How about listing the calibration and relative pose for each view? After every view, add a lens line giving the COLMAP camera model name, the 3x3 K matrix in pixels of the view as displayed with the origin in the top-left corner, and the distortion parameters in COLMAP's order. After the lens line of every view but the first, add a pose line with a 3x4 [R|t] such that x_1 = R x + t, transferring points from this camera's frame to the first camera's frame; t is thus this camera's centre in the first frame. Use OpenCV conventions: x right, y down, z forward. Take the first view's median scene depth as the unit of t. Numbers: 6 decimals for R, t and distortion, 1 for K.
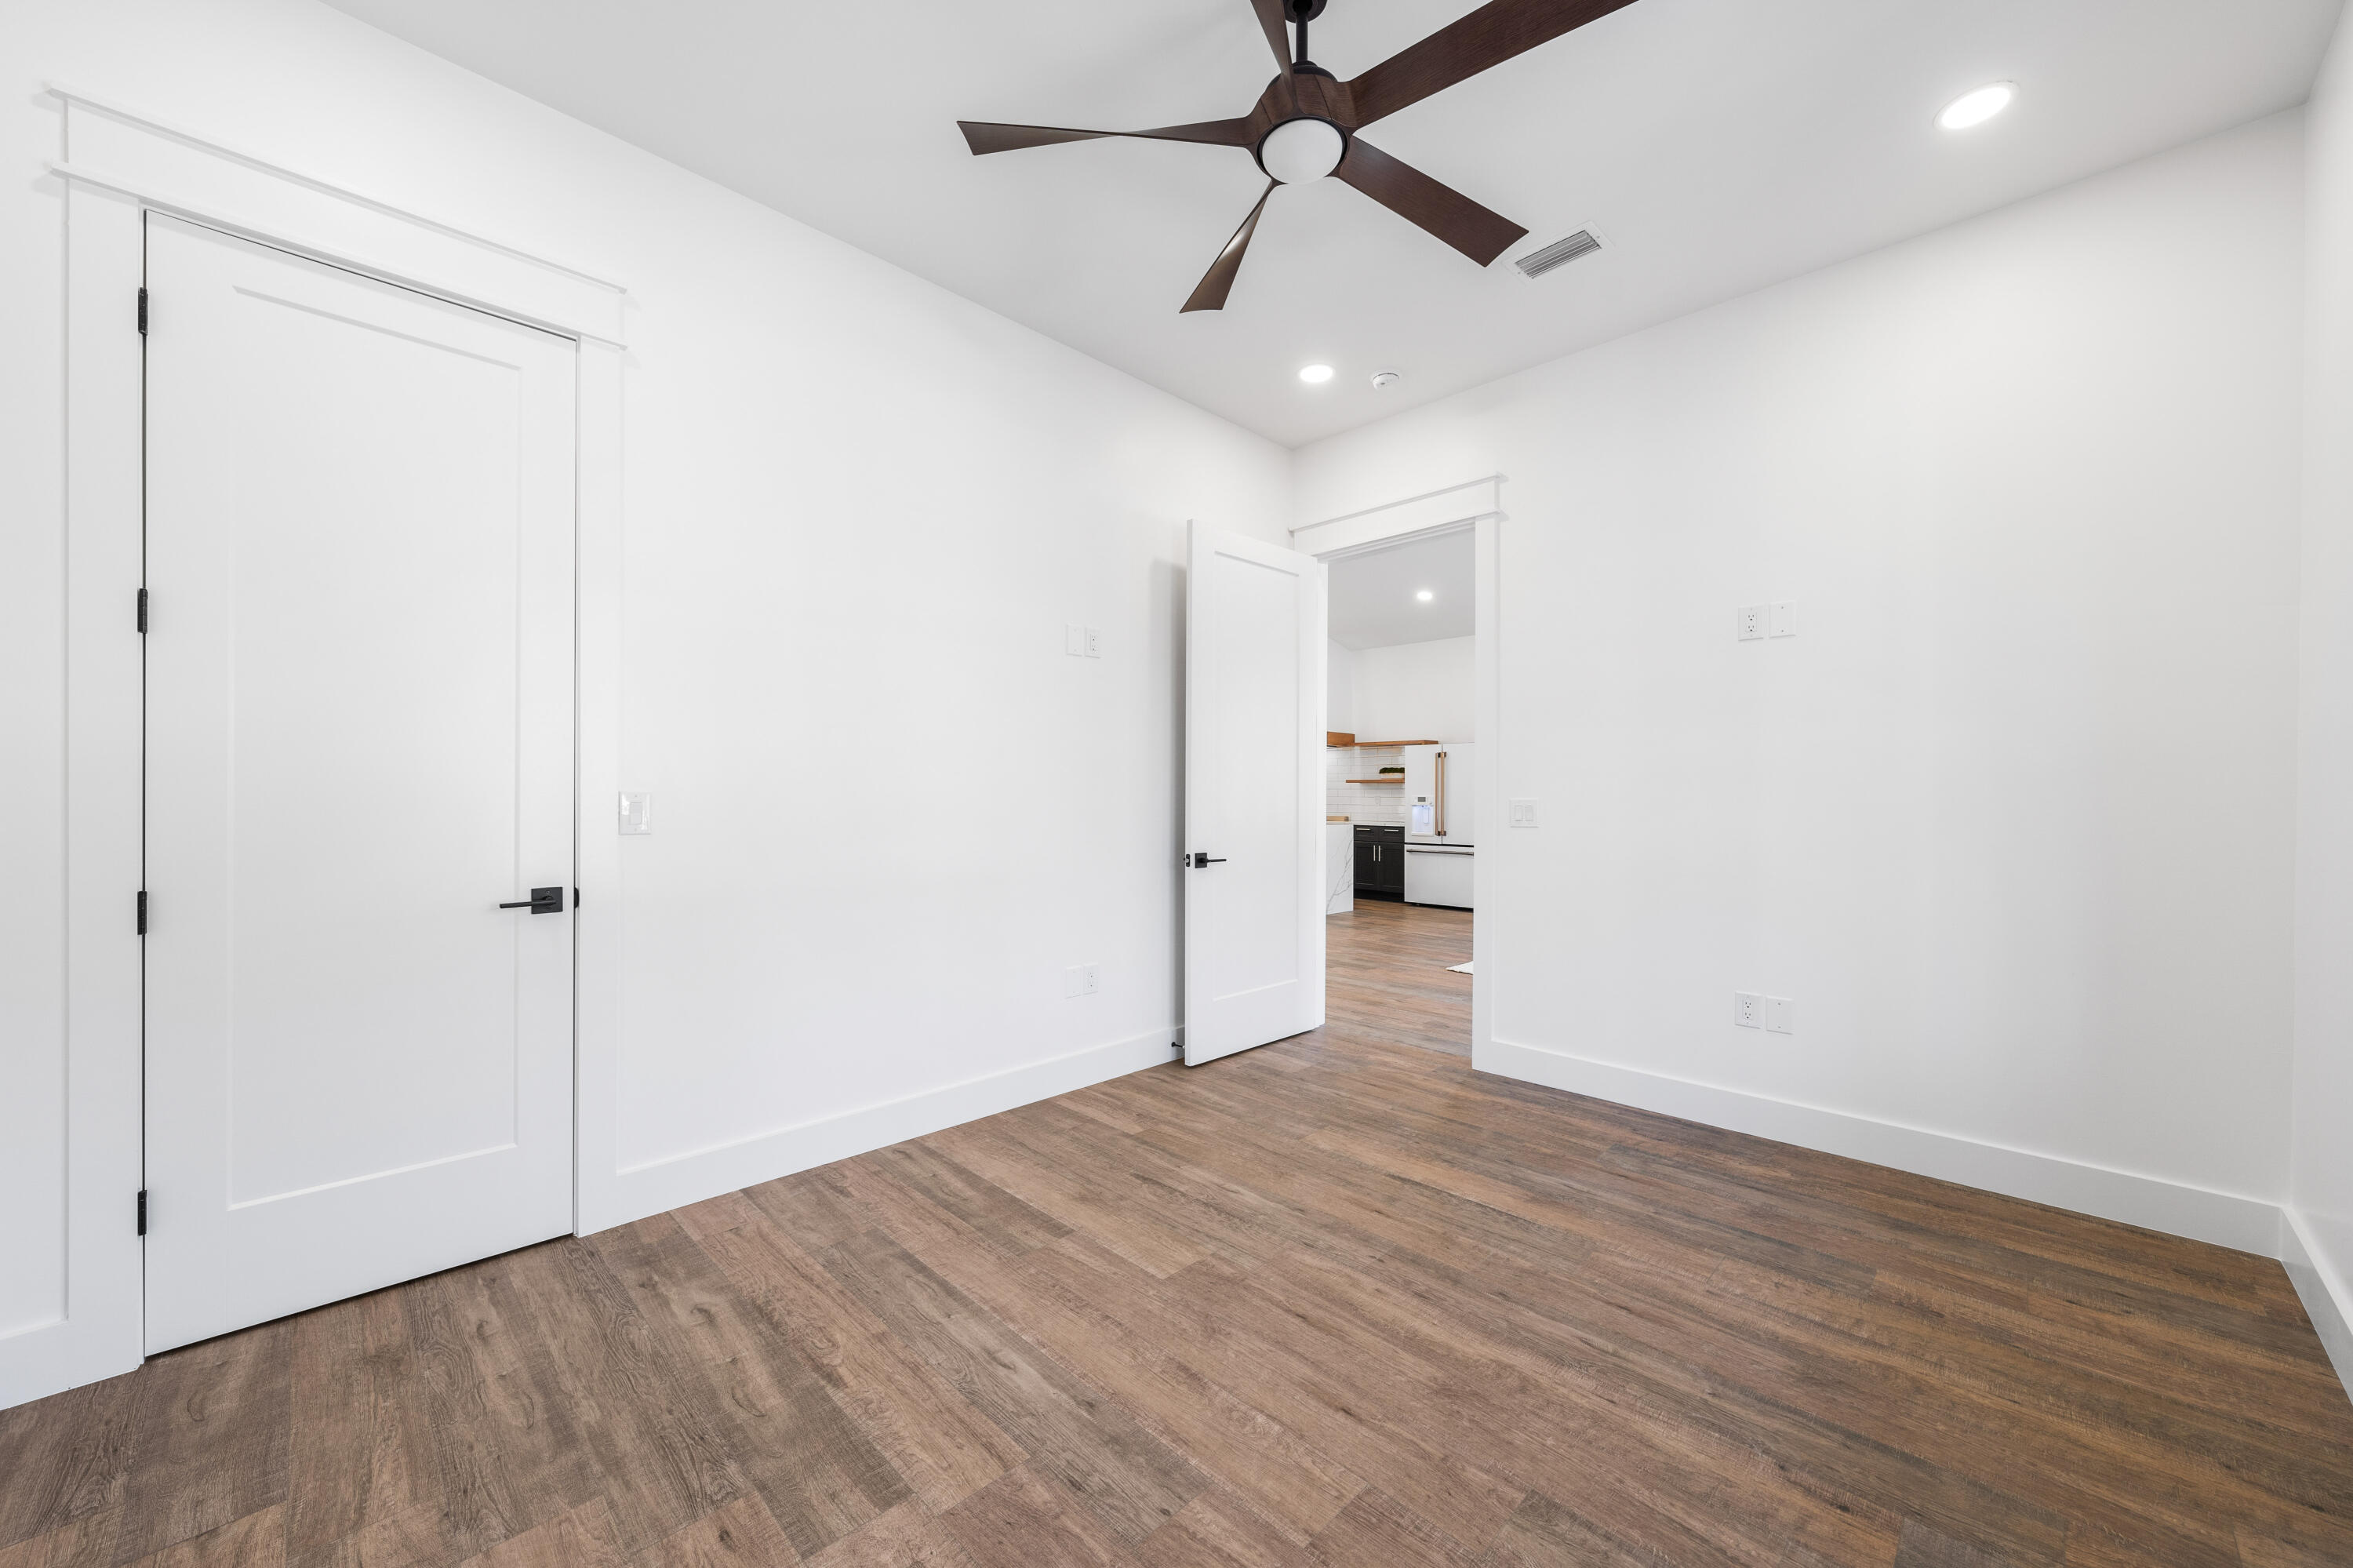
lens RADIAL K [[877.1, 0, 1168.3], [0, 877.1, 790.7], [0, 0, 1]] dist [-0.000477, 0.000130]
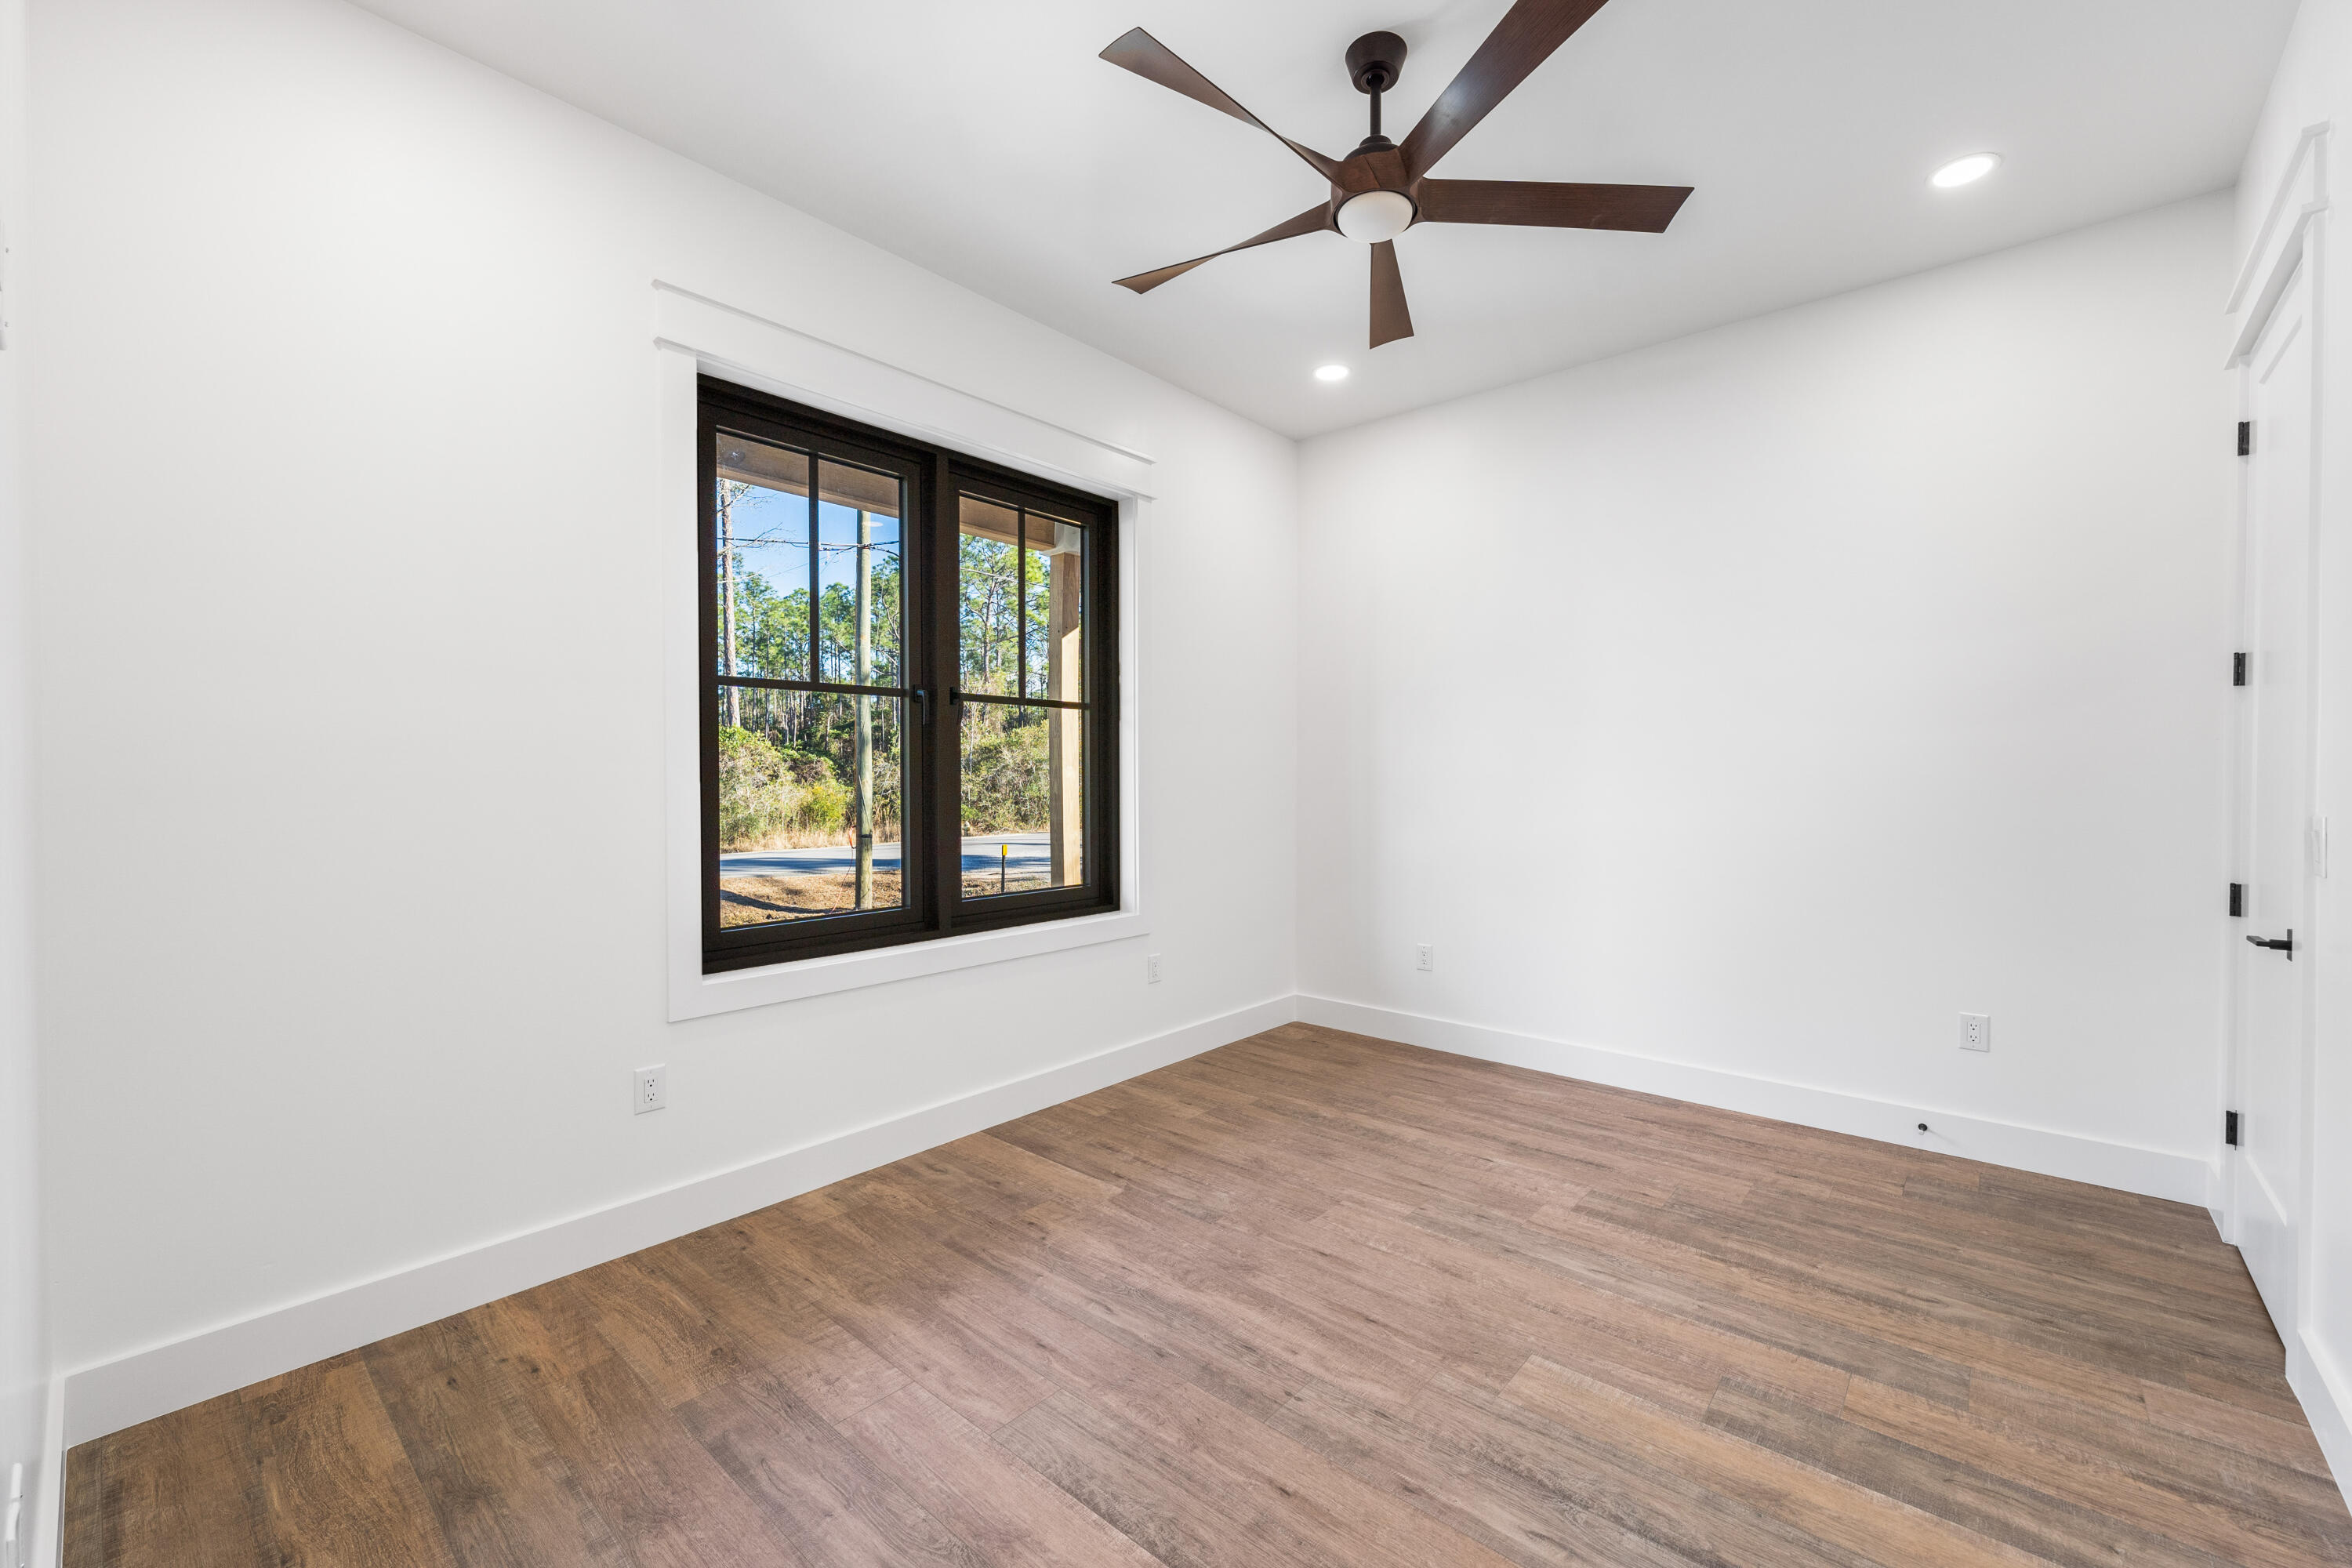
lens RADIAL K [[943.4, 0, 1174.6], [0, 943.4, 780.4], [0, 0, 1]] dist [0.000282, 0.000007]
pose [[-0.997479, -0.005314, -0.070760, 0.465584], [-0.005511, 0.999981, 0.002601, -0.030809], [0.070745, 0.002984, -0.997490, 2.100822]]
